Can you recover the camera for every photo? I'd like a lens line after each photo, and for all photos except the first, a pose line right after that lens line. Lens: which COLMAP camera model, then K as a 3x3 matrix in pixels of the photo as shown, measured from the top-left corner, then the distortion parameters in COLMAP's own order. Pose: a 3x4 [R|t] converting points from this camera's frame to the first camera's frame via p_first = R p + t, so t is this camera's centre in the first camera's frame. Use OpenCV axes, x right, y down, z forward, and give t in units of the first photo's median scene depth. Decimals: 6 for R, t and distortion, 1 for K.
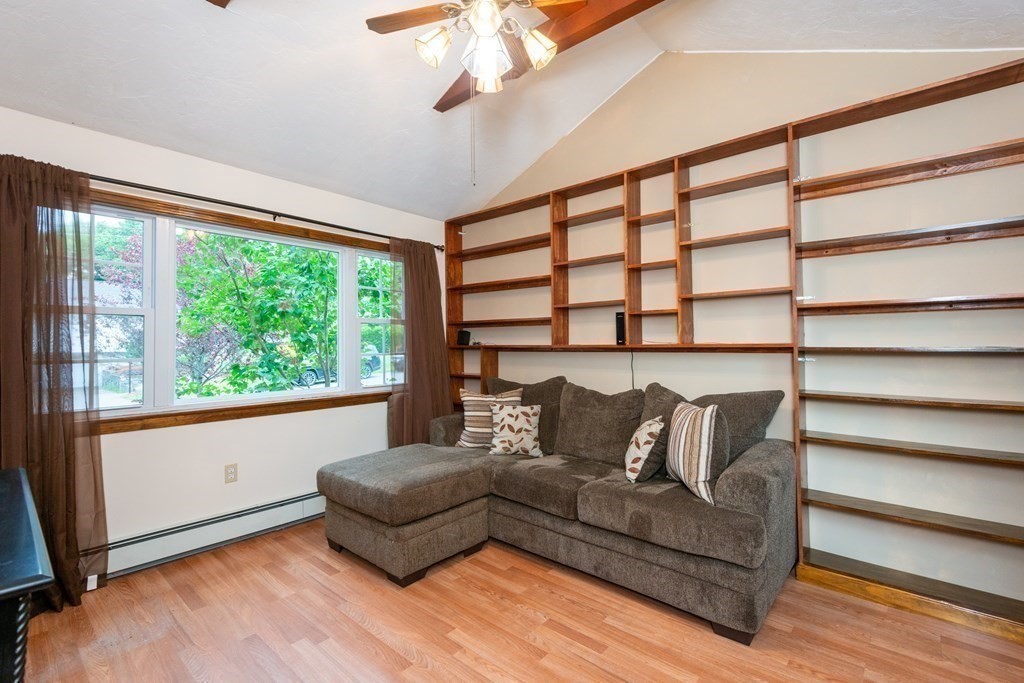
lens RADIAL K [[459.4, 0, 516.3], [0, 459.4, 336.5], [0, 0, 1]] dist [0.001559, 0.000095]
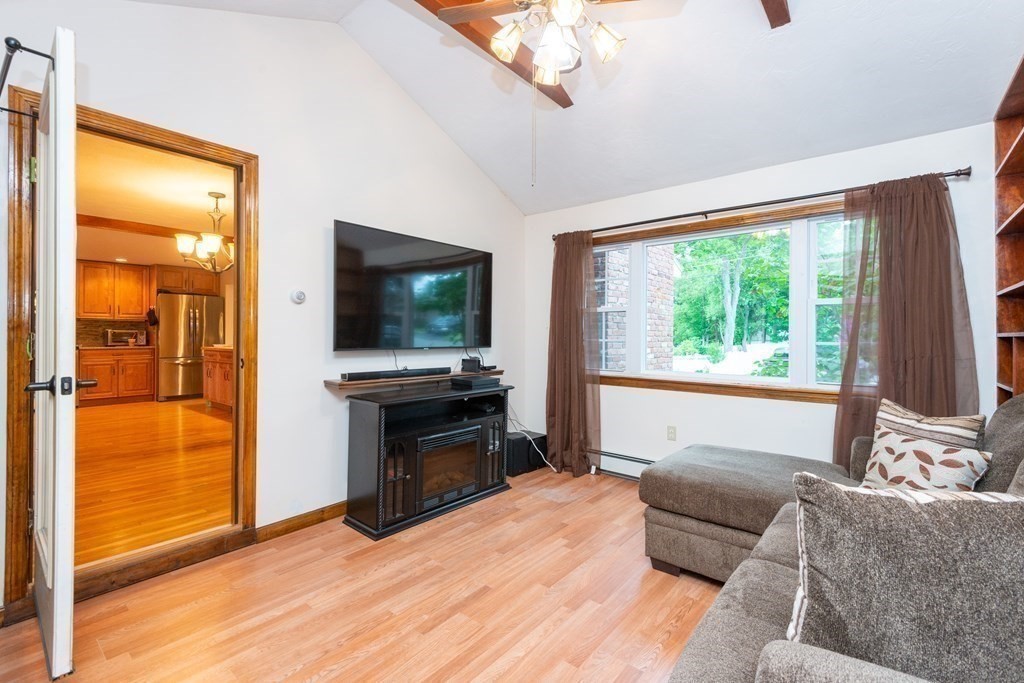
lens RADIAL K [[459.4, 0, 516.3], [0, 459.4, 336.5], [0, 0, 1]] dist [0.001559, 0.000095]
pose [[0.013415, 0.010769, -0.999852, 0.728853], [0.010665, 0.999884, 0.010912, 0.018036], [0.999853, -0.010810, 0.013298, 0.658450]]
